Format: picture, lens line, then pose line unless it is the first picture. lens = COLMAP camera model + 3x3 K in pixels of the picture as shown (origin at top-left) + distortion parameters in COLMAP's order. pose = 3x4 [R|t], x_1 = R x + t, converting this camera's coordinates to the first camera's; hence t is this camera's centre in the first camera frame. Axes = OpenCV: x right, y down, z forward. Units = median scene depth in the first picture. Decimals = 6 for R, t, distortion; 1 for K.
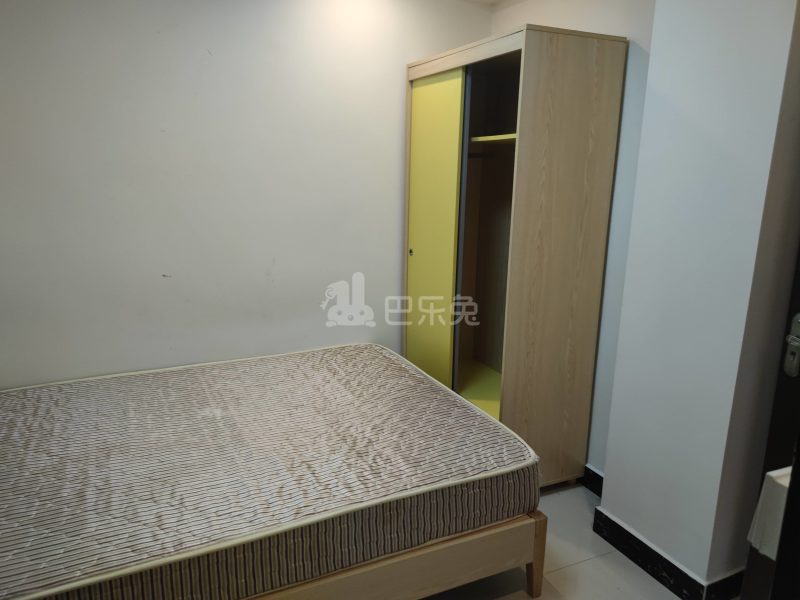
lens RADIAL K [[574.7, 0, 400.0], [0, 574.7, 300.0], [0, 0, 1]] dist [0.035245, -0.001077]
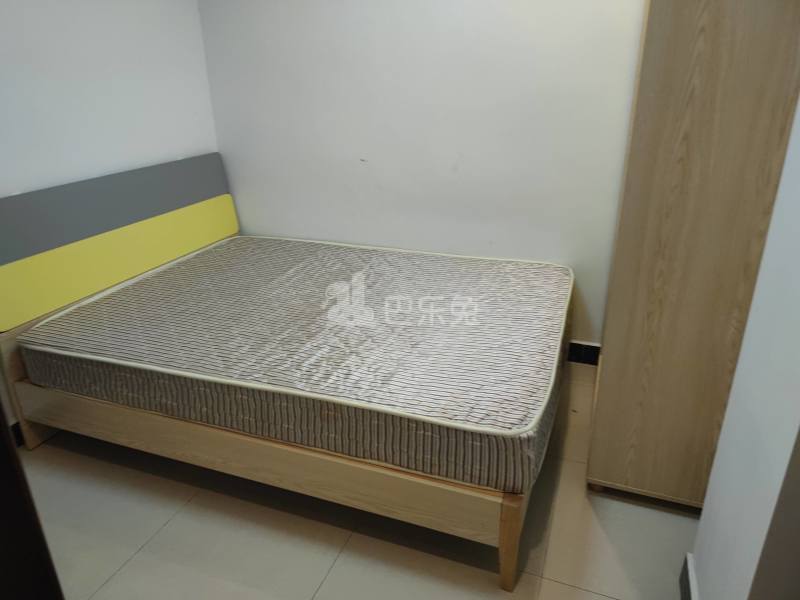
lens RADIAL K [[574.7, 0, 400.0], [0, 574.7, 300.0], [0, 0, 1]] dist [0.035245, -0.001077]
pose [[0.686485, 0.245304, -0.684517, 0.622131], [-0.132311, 0.967803, 0.214131, -0.043488], [0.715005, -0.056428, 0.696839, 0.360879]]
